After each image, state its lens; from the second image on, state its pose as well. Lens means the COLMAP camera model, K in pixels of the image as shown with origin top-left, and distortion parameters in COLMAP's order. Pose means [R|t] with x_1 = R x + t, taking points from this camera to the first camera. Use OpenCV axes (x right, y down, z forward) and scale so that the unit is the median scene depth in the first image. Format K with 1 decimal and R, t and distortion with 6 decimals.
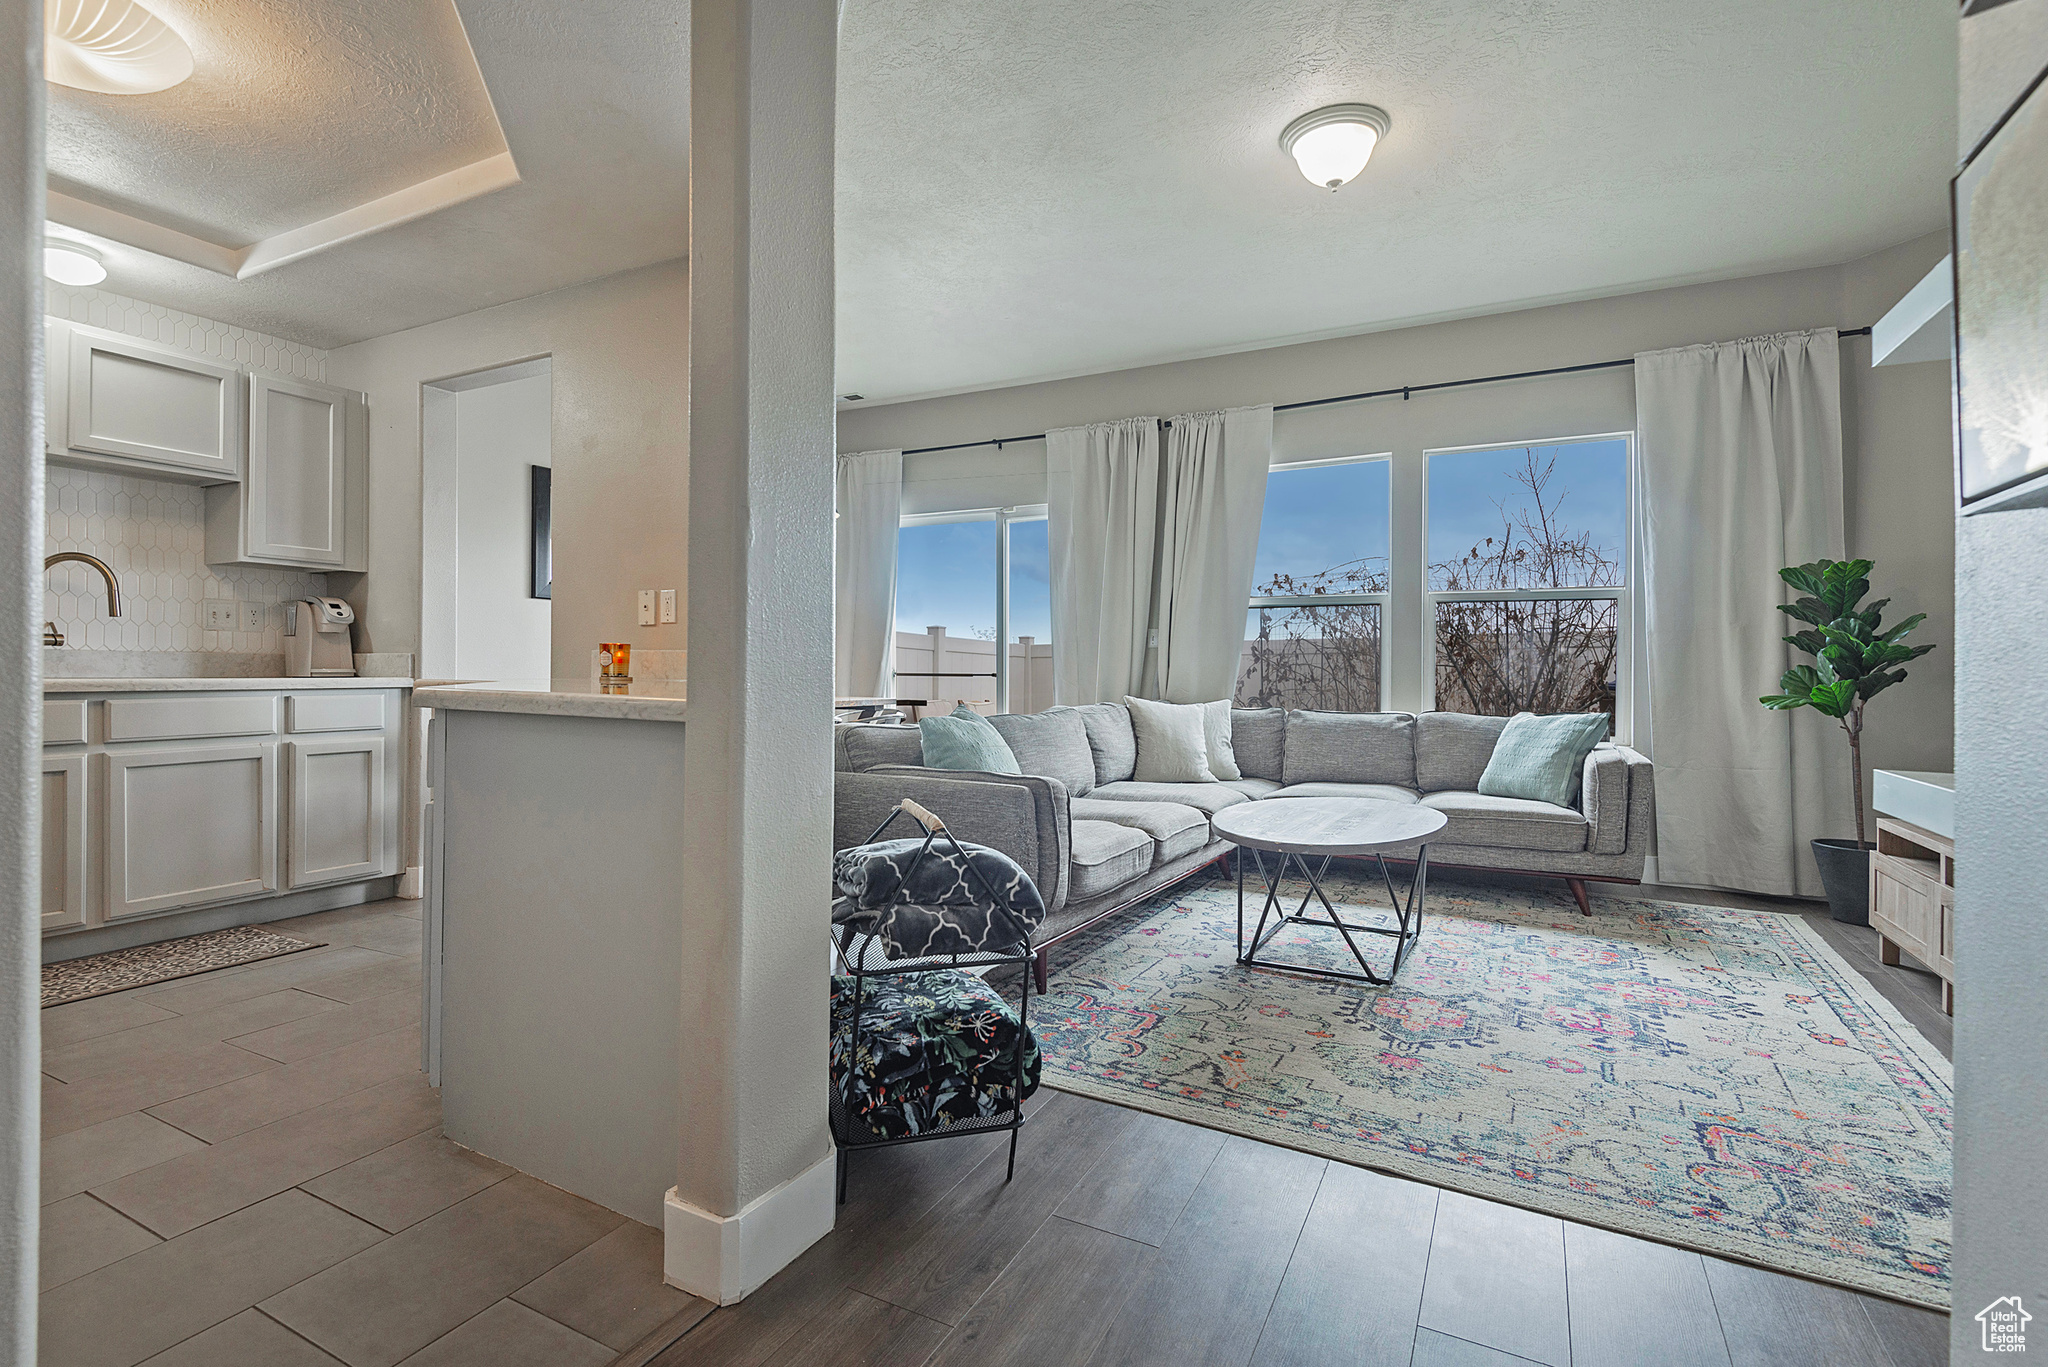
lens RADIAL K [[922.4, 0, 1019.2], [0, 922.4, 712.8], [0, 0, 1]] dist [0.026550, -0.017014]
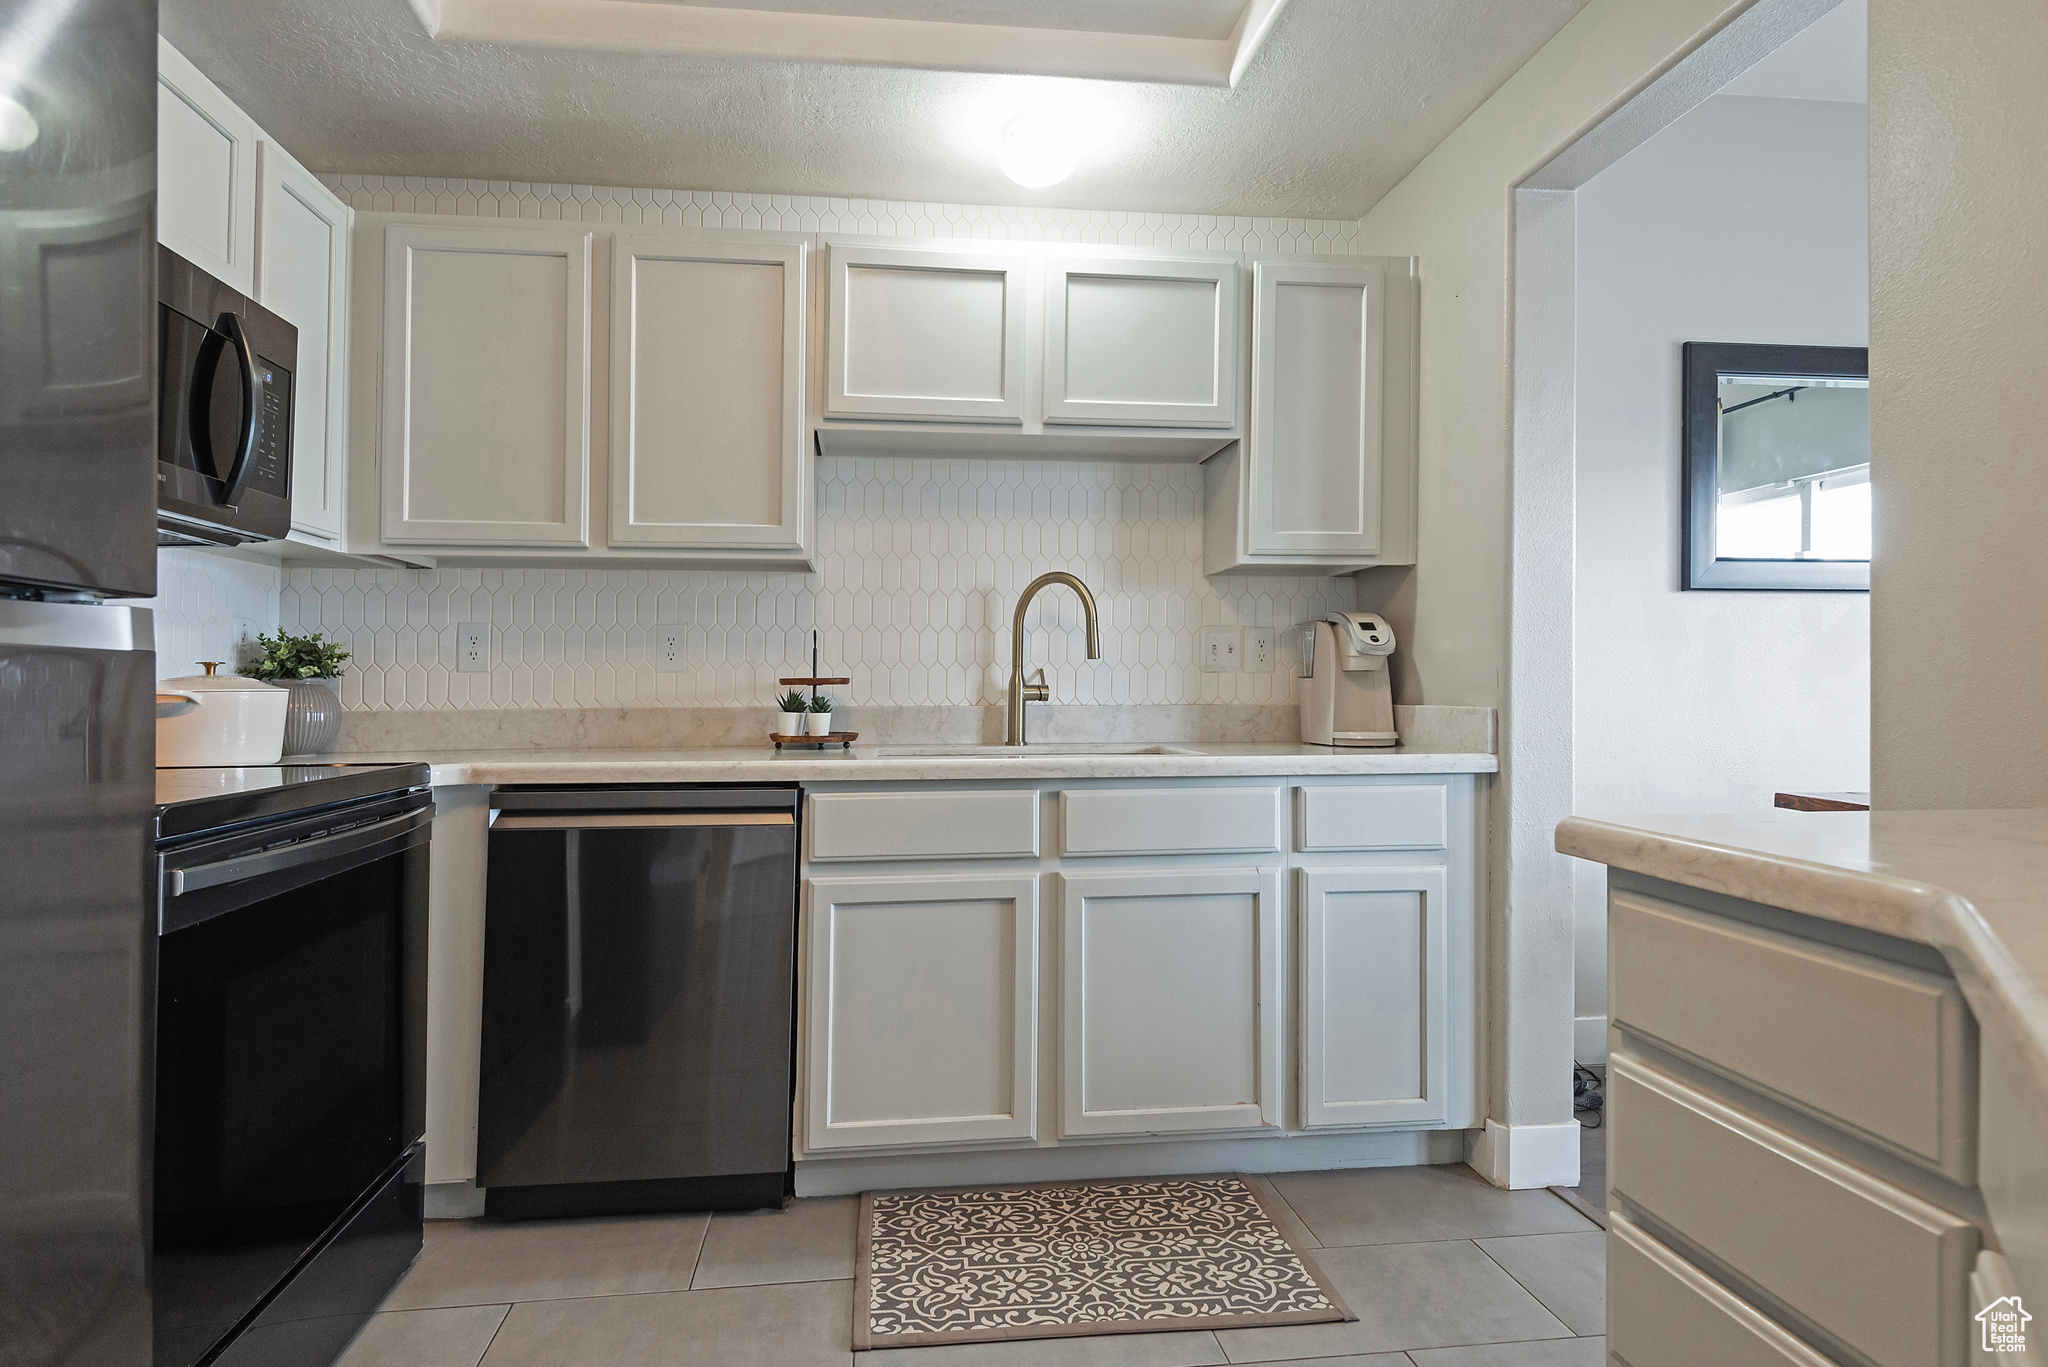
lens RADIAL K [[1155.8, 0, 991.4], [0, 1155.8, 661.6], [0, 0, 1]] dist [0.050371, -0.042802]
pose [[0.579604, -0.047363, -0.813520, -0.341806], [-0.024577, 0.996839, -0.075547, -0.038627], [0.814527, 0.063781, 0.576608, 0.475108]]
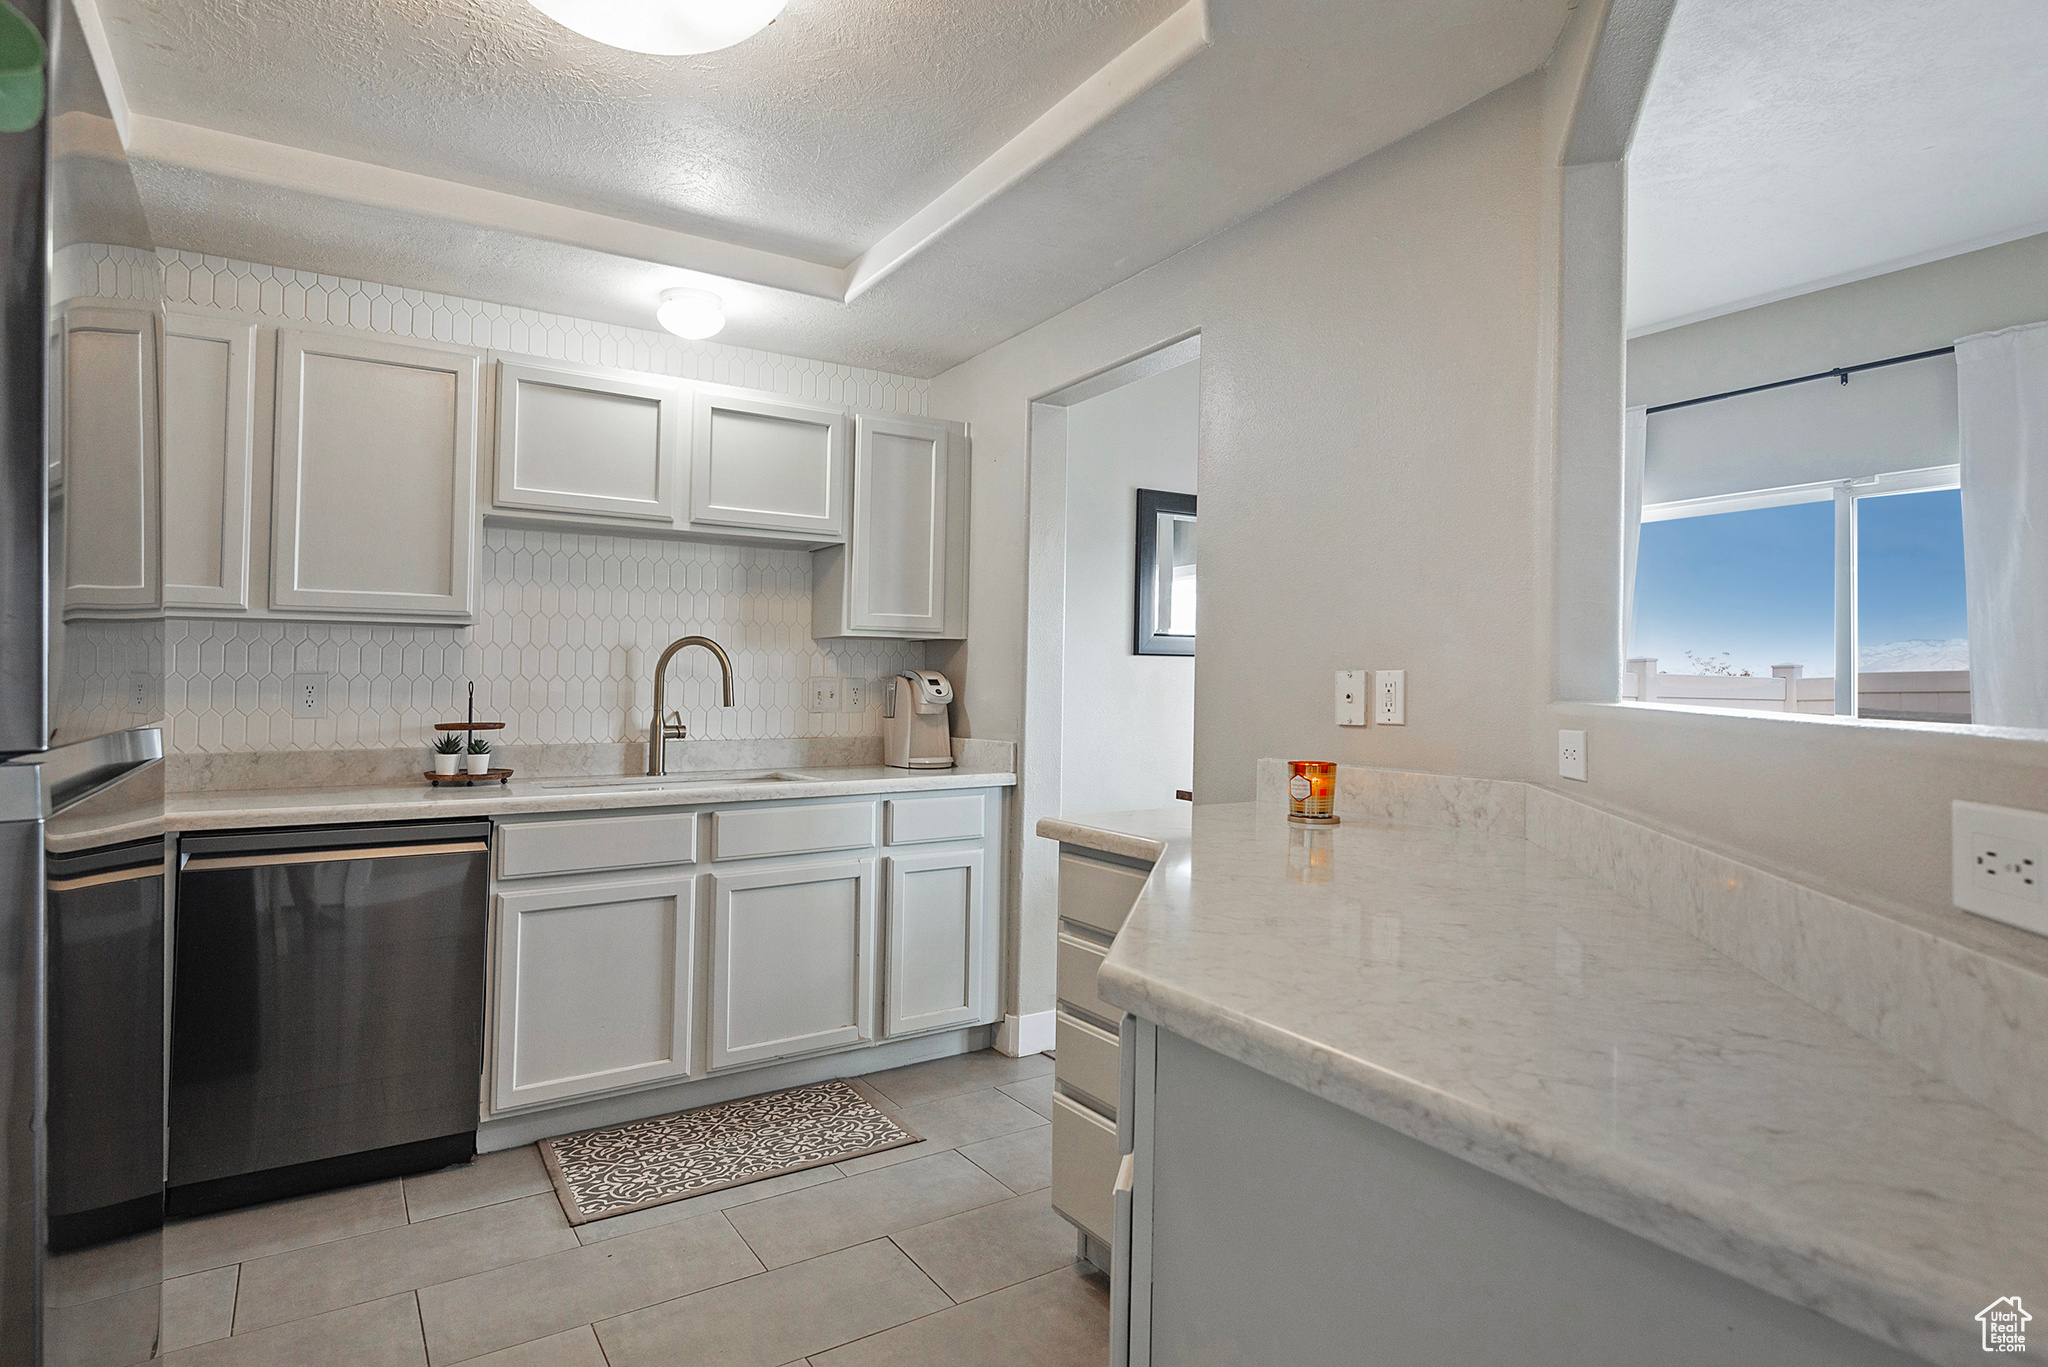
lens RADIAL K [[1150.3, 0, 1154.0], [0, 1150.3, 682.5], [0, 0, 1]] dist [0.005195, -0.000099]
pose [[0.907307, -0.026533, -0.419632, -0.163123], [0.000109, 0.998022, -0.062868, -0.062493], [0.420469, 0.056995, 0.905515, 0.199772]]
